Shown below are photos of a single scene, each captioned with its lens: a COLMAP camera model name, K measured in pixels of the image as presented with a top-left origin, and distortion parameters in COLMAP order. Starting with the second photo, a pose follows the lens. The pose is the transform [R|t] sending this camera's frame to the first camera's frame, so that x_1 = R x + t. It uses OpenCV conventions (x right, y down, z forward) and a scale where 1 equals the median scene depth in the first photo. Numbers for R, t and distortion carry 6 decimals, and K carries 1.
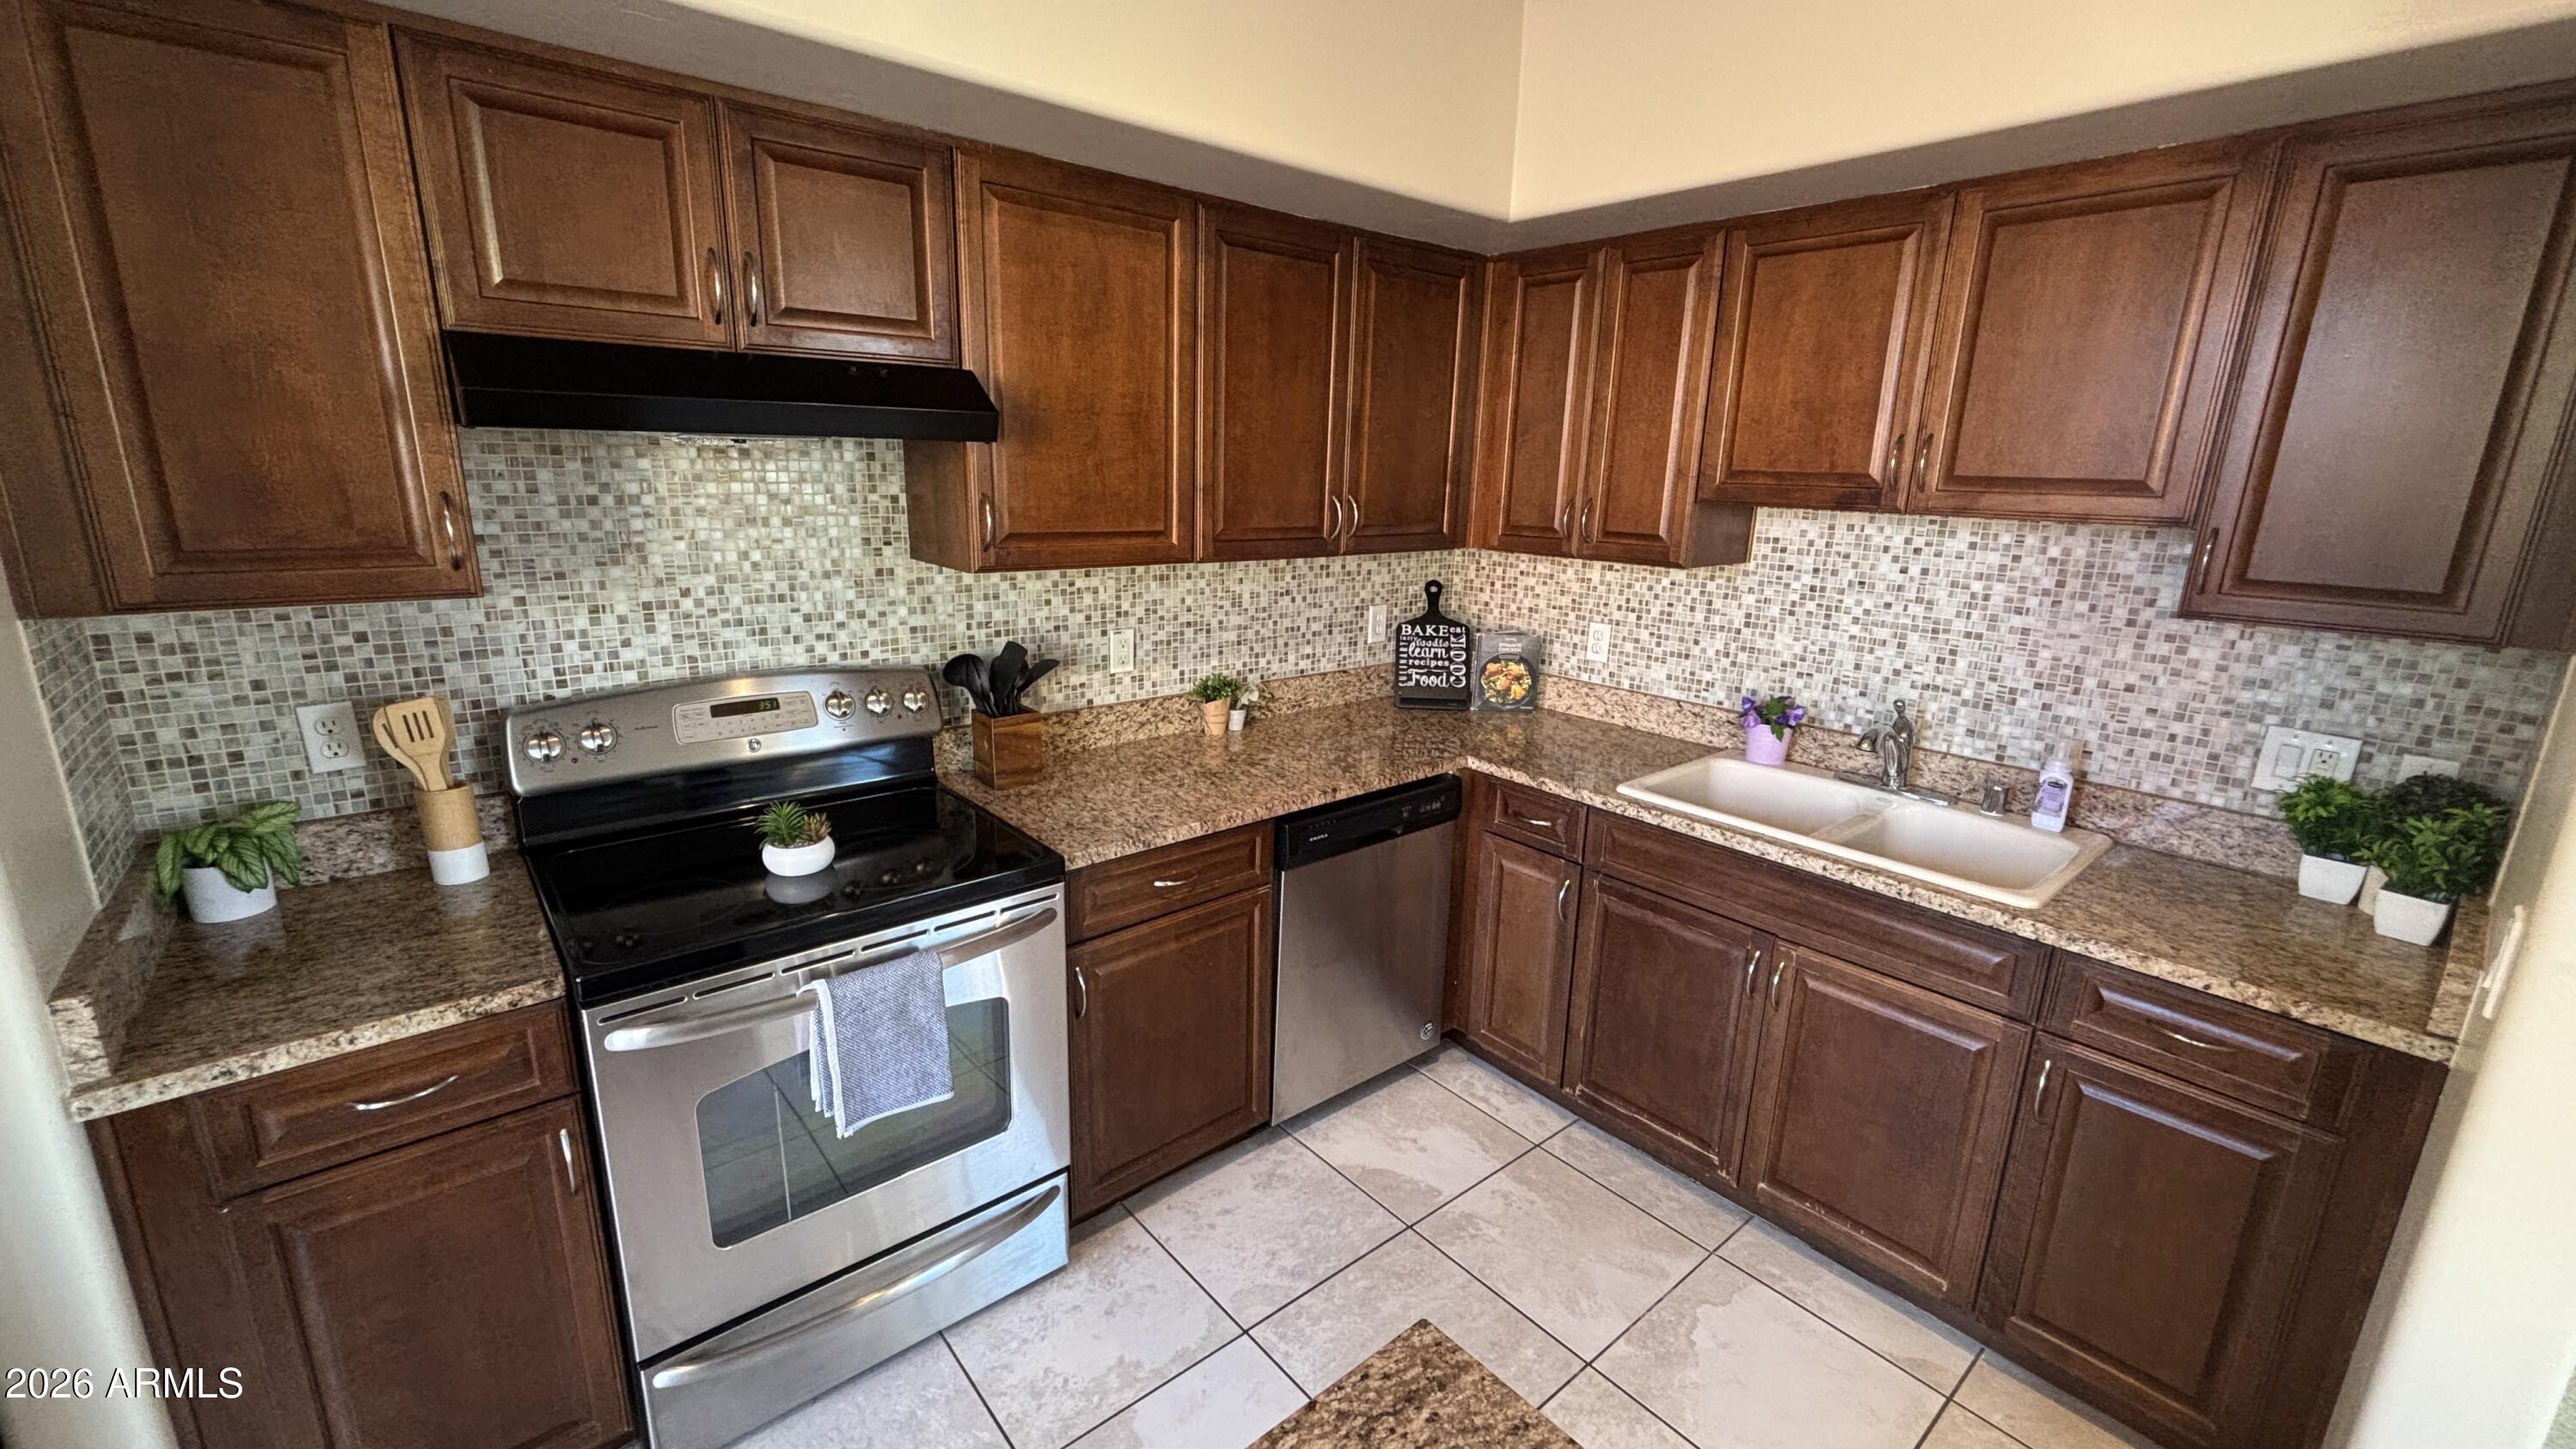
lens RADIAL K [[1038.6, 0, 1281.2], [0, 1038.6, 729.0], [0, 0, 1]] dist [0.002882, -0.000138]
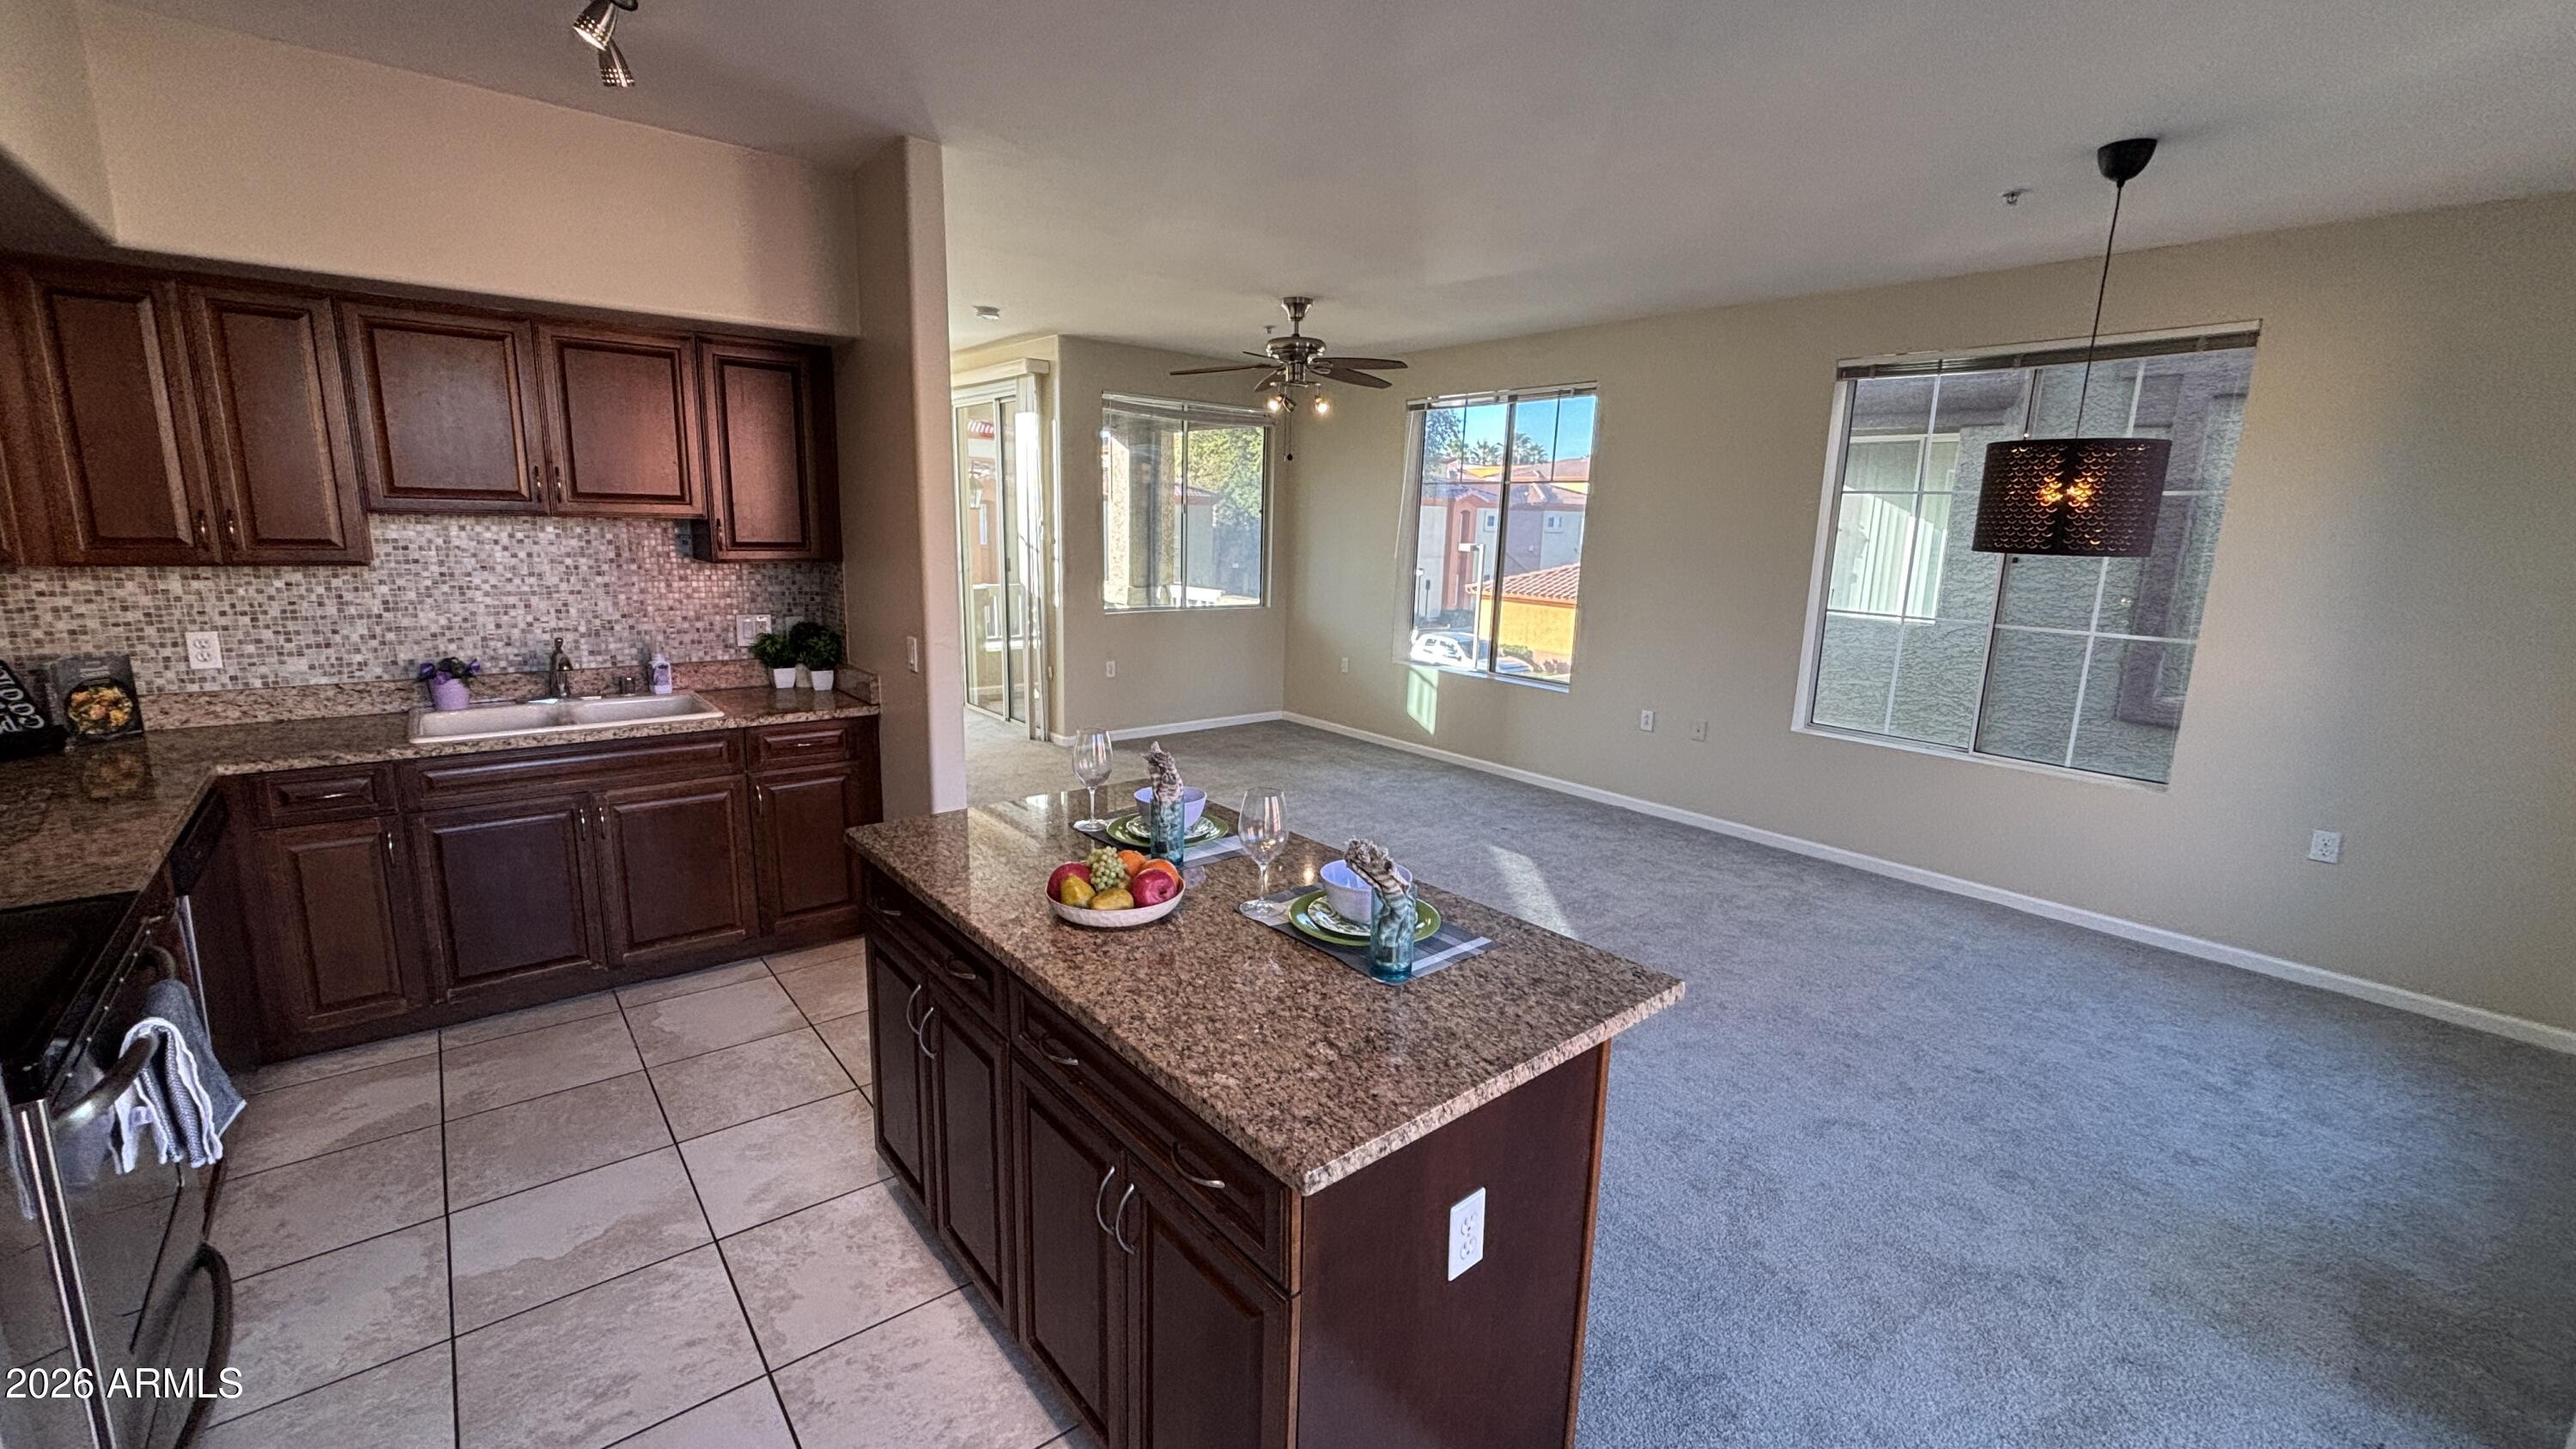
lens RADIAL K [[1038.6, 0, 1285.4], [0, 1038.6, 719.7], [0, 0, 1]] dist [0.002882, -0.000138]
pose [[0.009859, -0.216814, 0.976163, -0.873588], [0.220728, 0.952602, 0.209351, -0.000513], [-0.975286, 0.213403, 0.057249, -0.094158]]
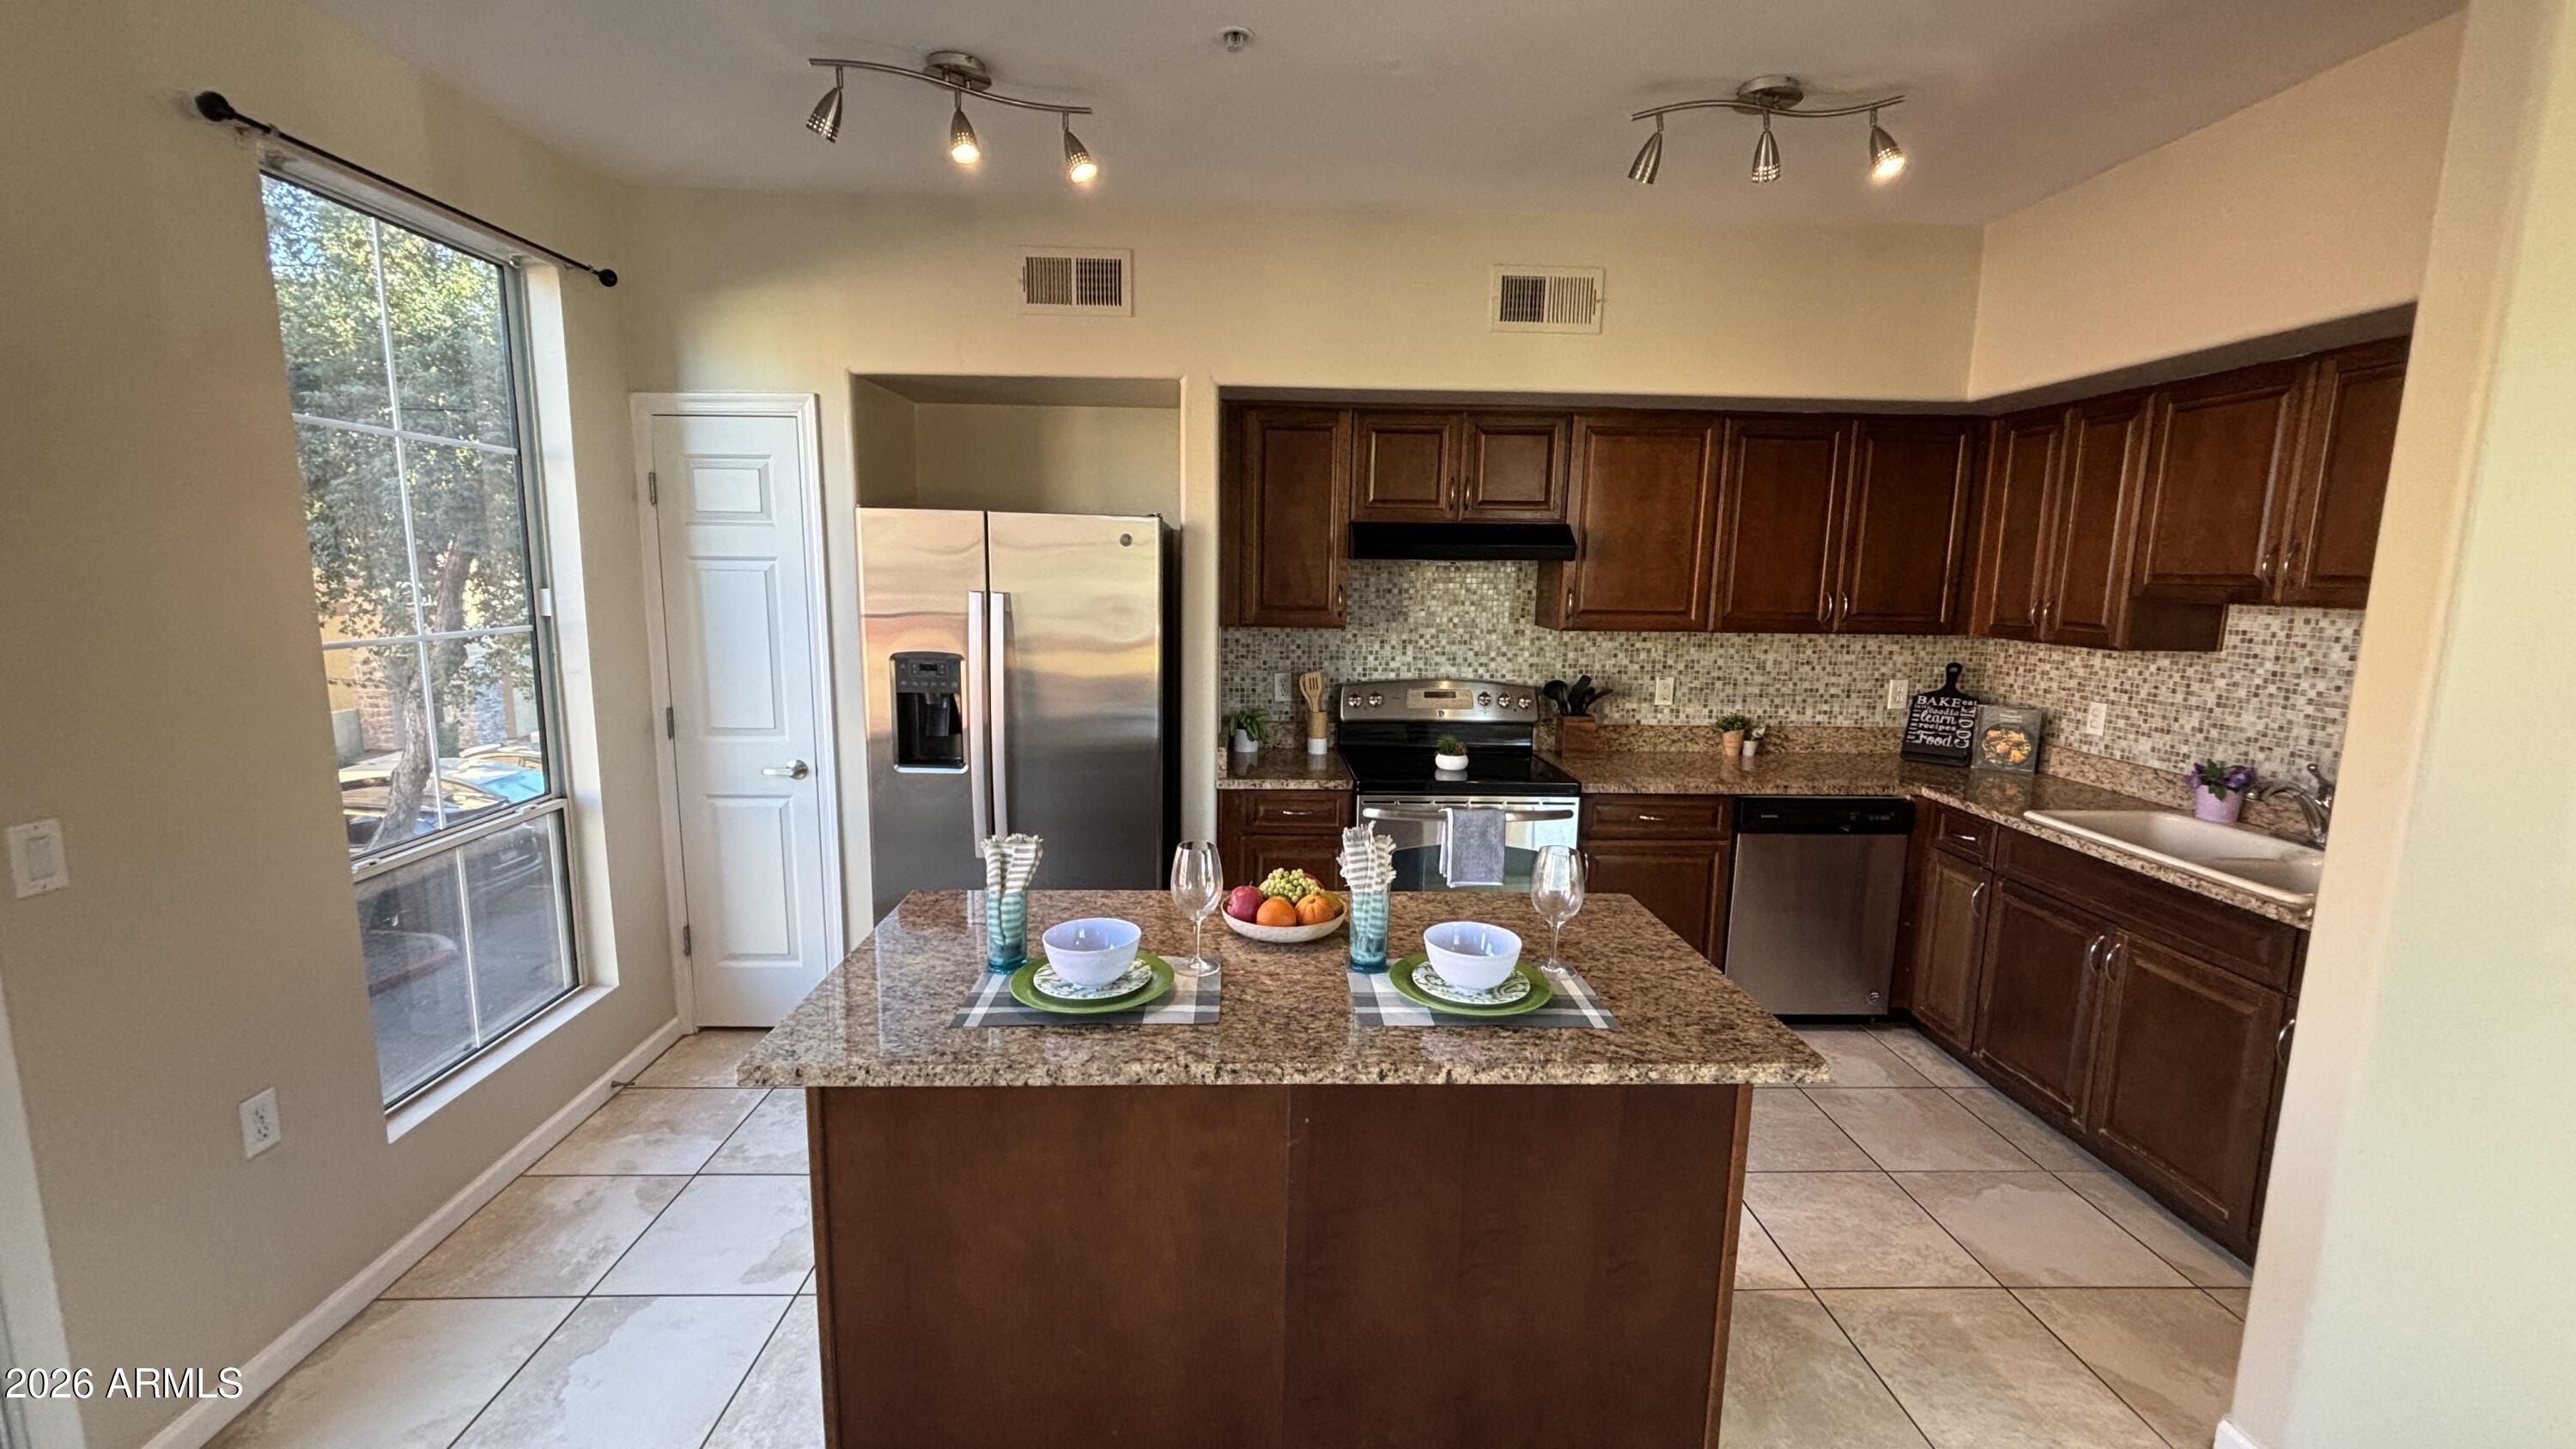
lens RADIAL K [[1038.6, 0, 1280.2], [0, 1038.6, 724.7], [0, 0, 1]] dist [0.002882, -0.000138]
pose [[0.778876, 0.080921, -0.621936, 0.397452], [-0.151256, 0.986607, -0.061056, 0.167725], [0.608666, 0.141627, 0.780684, -0.592716]]
